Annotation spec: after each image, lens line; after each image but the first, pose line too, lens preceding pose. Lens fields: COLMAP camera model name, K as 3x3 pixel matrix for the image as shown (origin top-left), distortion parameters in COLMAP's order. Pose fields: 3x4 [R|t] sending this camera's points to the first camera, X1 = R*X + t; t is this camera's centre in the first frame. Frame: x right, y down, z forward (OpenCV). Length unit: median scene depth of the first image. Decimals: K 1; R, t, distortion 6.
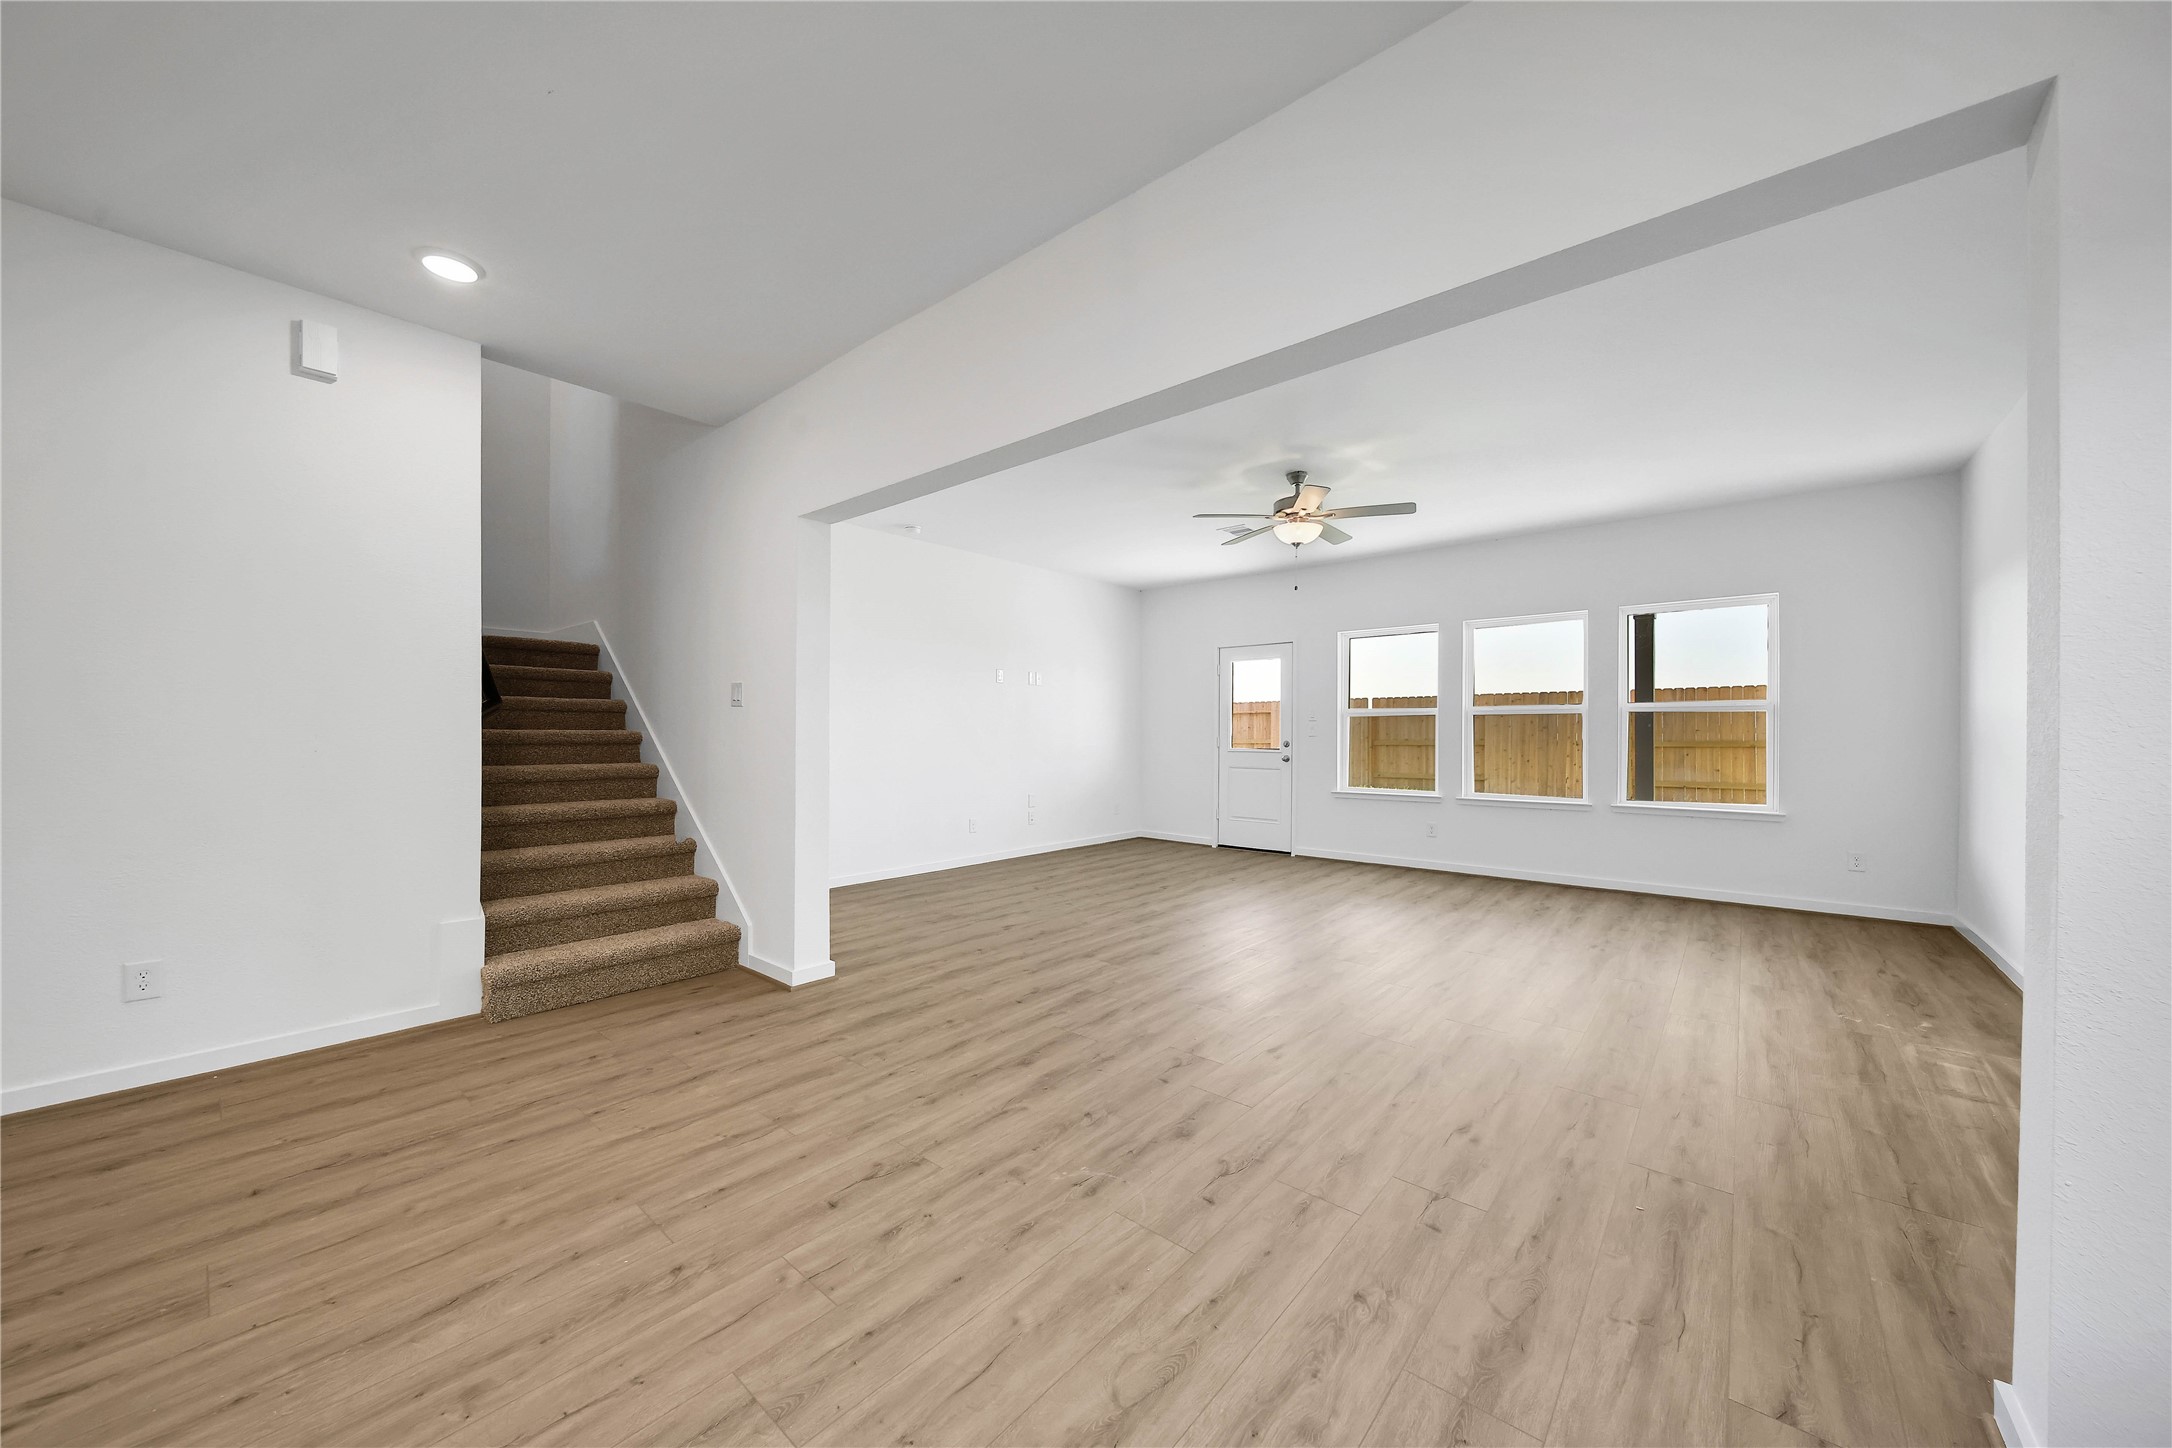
lens RADIAL K [[770.0, 0, 1082.1], [0, 770.0, 731.4], [0, 0, 1]] dist [-0.000745, -0.000325]
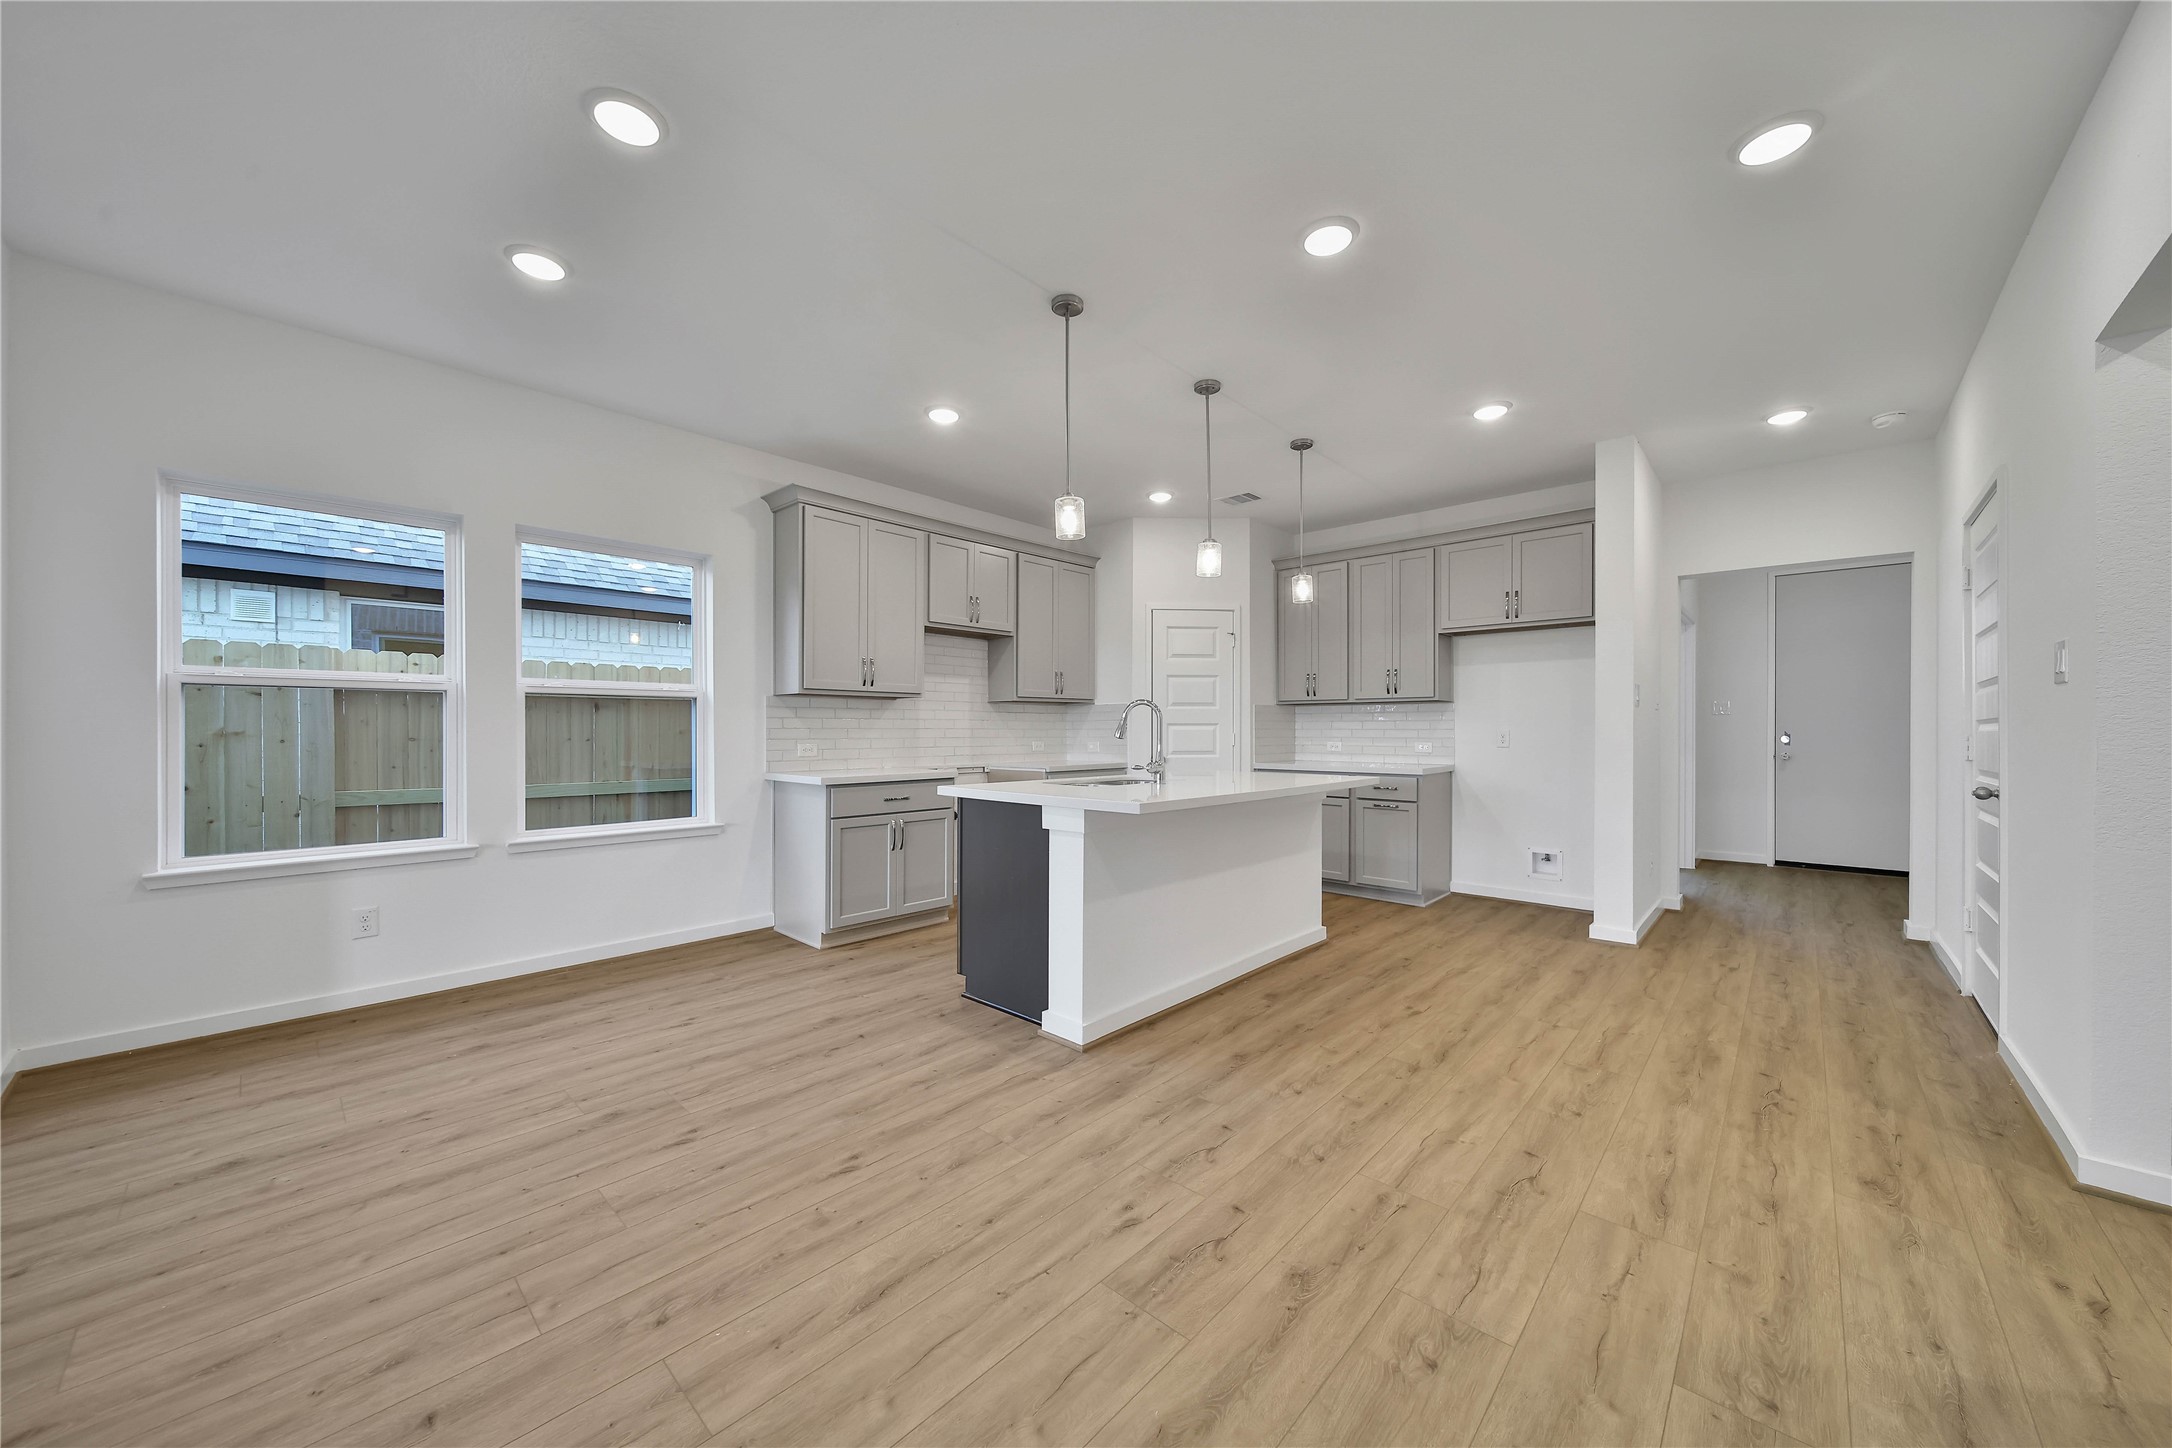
lens RADIAL K [[770.0, 0, 1082.1], [0, 770.0, 731.4], [0, 0, 1]] dist [-0.000745, -0.000325]
pose [[-0.999197, 0.001029, 0.040045, -1.082066], [0.001210, 0.999989, 0.004495, 0.002927], [-0.040040, 0.004540, -0.999188, 1.924880]]
